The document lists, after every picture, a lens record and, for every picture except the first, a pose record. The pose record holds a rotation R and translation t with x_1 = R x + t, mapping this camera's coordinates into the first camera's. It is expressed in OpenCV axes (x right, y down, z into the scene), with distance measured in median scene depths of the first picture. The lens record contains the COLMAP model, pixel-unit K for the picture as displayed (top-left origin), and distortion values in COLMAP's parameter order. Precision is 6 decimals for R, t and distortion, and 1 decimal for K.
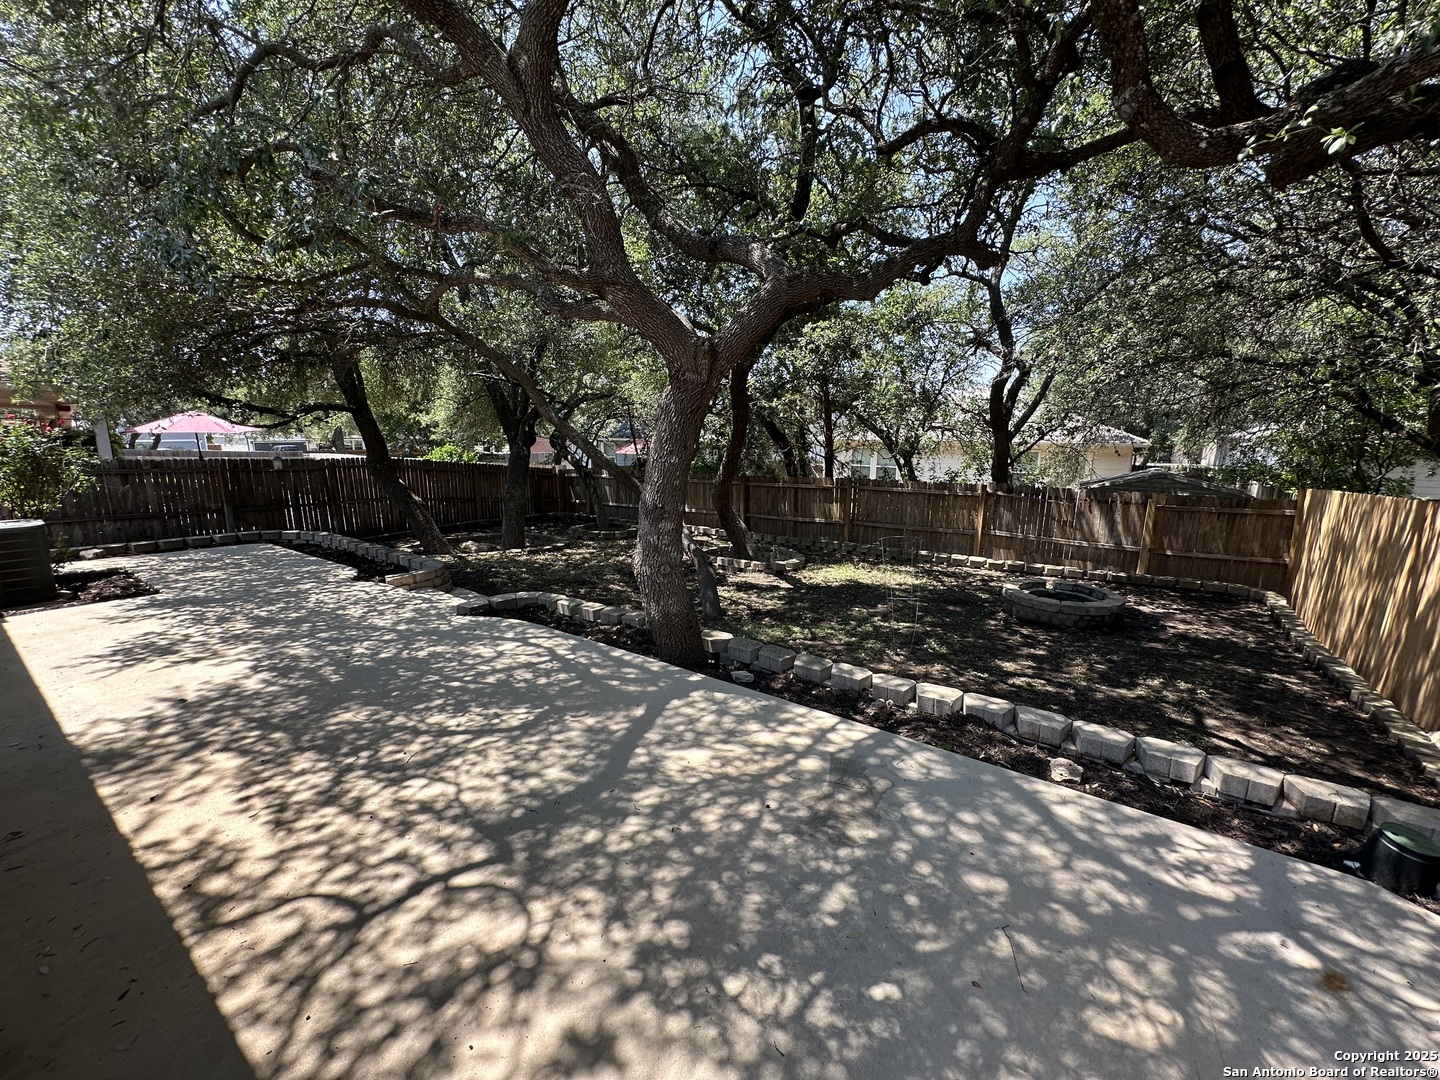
lens RADIAL K [[574.8, 0, 720.2], [0, 574.8, 540.8], [0, 0, 1]] dist [-0.003857, 0.000809]
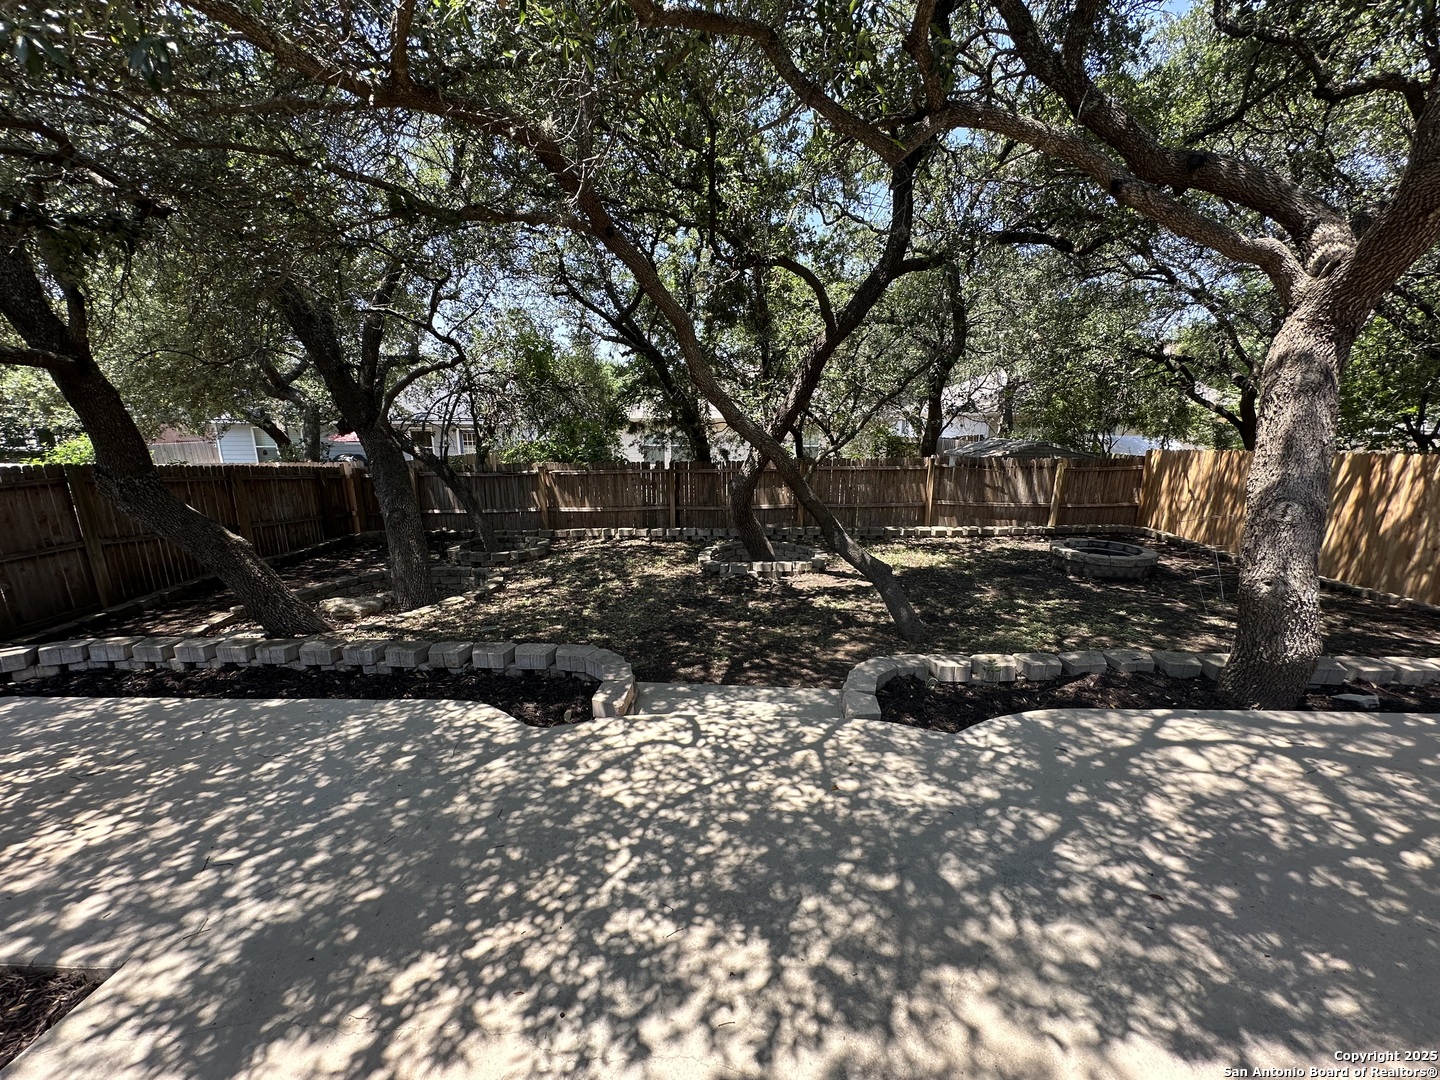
lens RADIAL K [[574.8, 0, 720.1], [0, 574.8, 539.7], [0, 0, 1]] dist [-0.003857, 0.000809]
pose [[0.834079, -0.128001, 0.536590, -0.501012], [0.109101, 0.991771, 0.066994, -0.067903], [-0.540749, 0.002665, 0.841180, 0.346663]]
